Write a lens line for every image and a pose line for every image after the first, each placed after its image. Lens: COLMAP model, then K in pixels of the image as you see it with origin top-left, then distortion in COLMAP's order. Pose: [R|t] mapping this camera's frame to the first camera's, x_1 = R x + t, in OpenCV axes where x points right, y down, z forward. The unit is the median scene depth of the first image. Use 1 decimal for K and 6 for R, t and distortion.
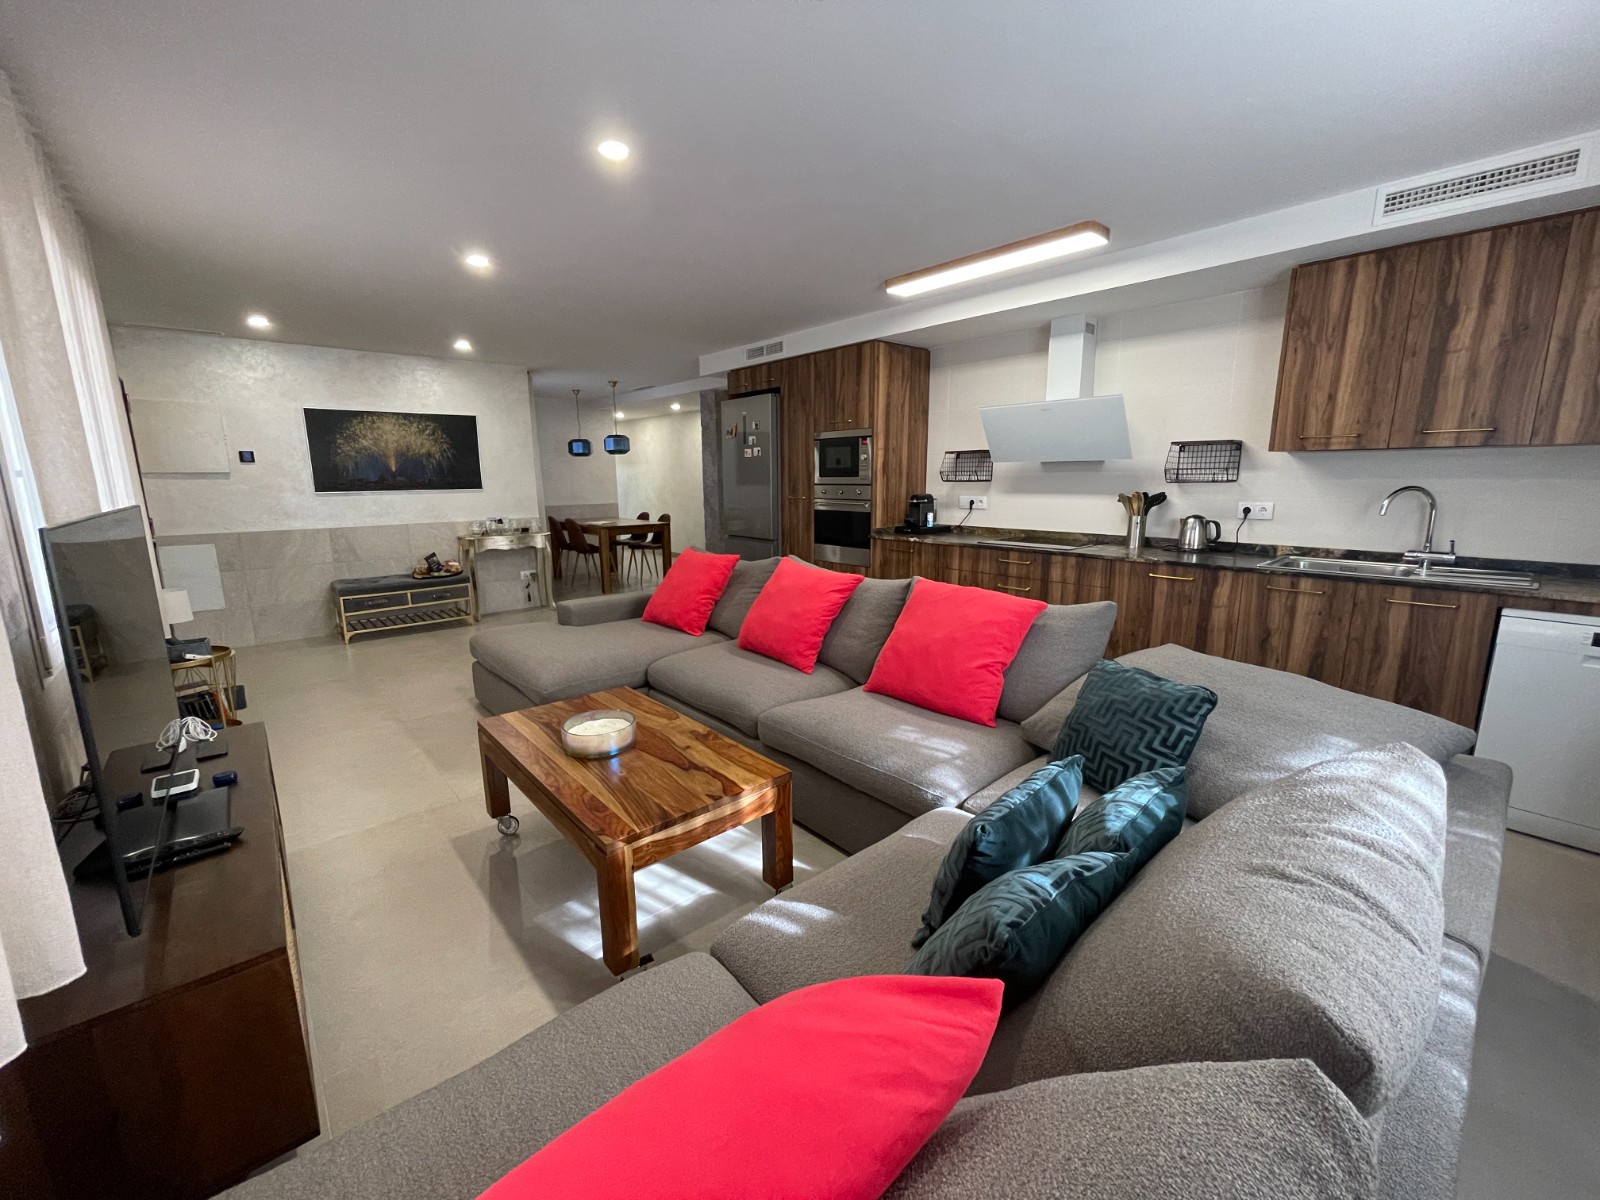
lens RADIAL K [[645.2, 0, 800.0], [0, 645.2, 600.0], [0, 0, 1]] dist [-0.000307, -0.000721]
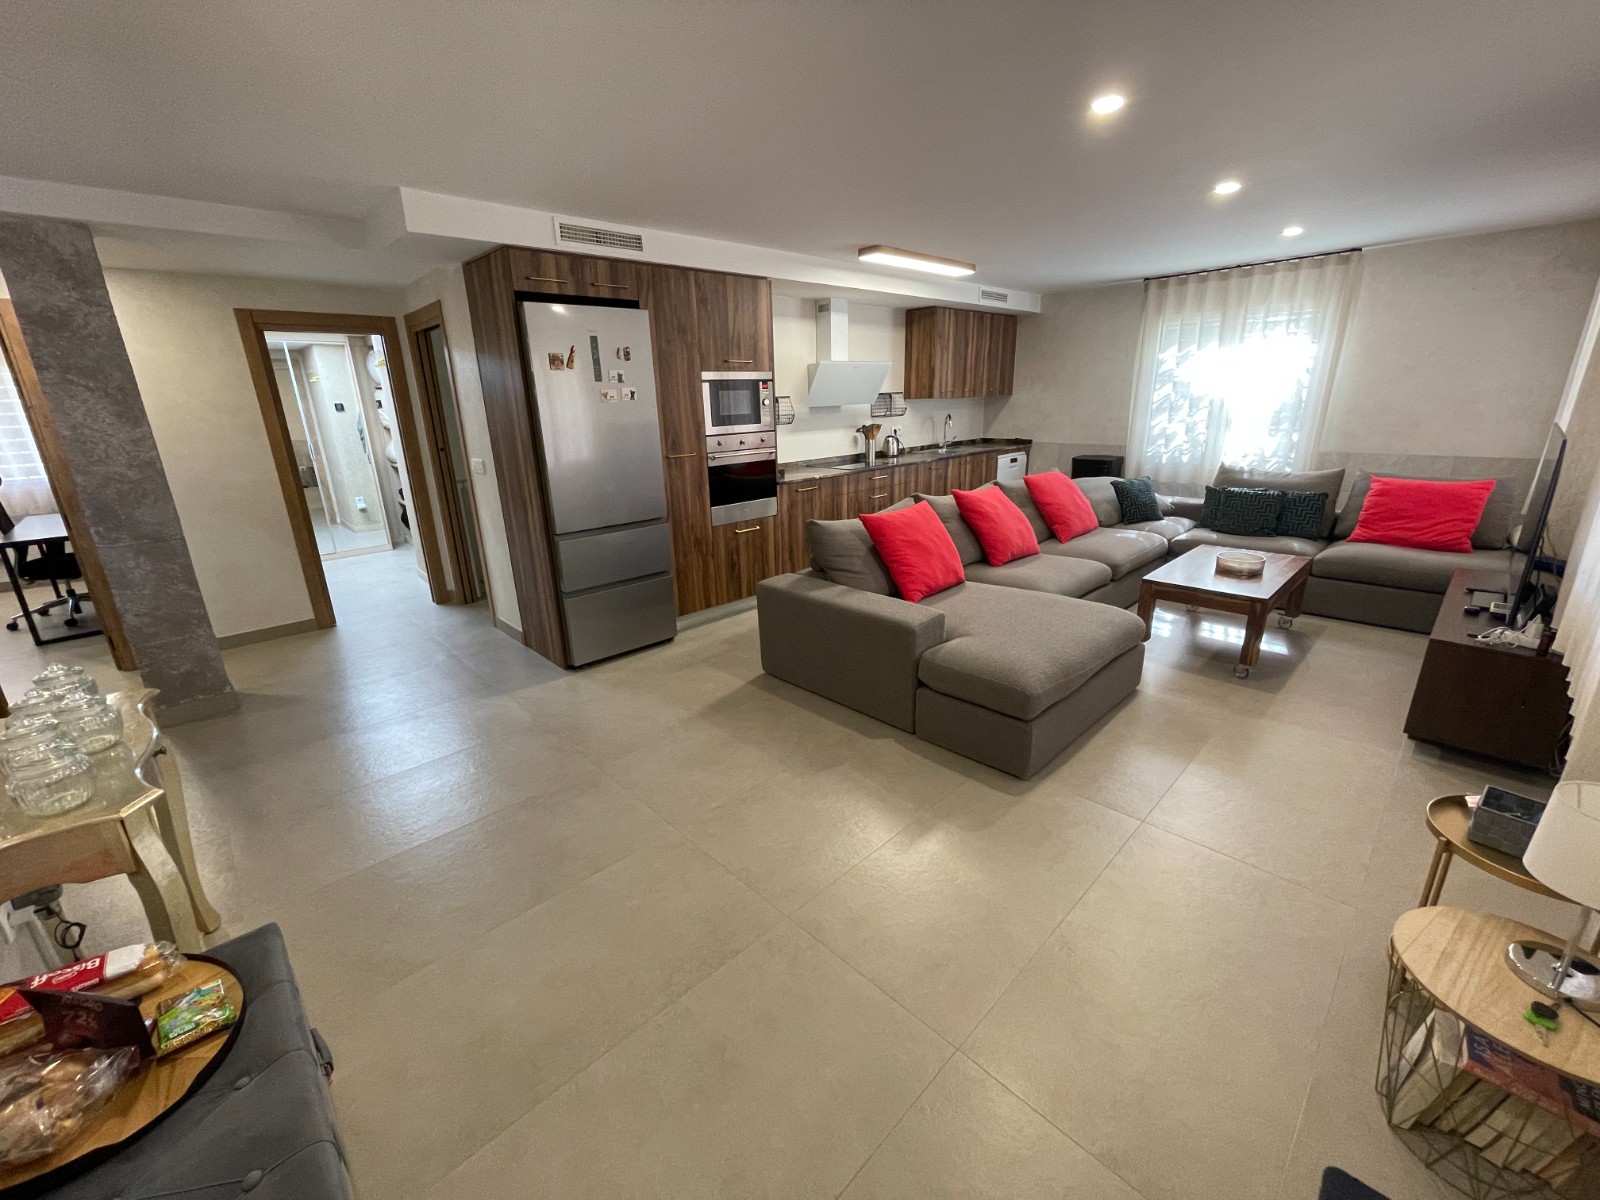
lens RADIAL K [[645.2, 0, 800.0], [0, 645.2, 600.0], [0, 0, 1]] dist [-0.000307, -0.000721]
pose [[-0.041301, -0.286855, 0.957083, -1.013983], [0.227338, 0.930077, 0.288571, -0.237831], [-0.972940, 0.229500, 0.026800, 1.108094]]
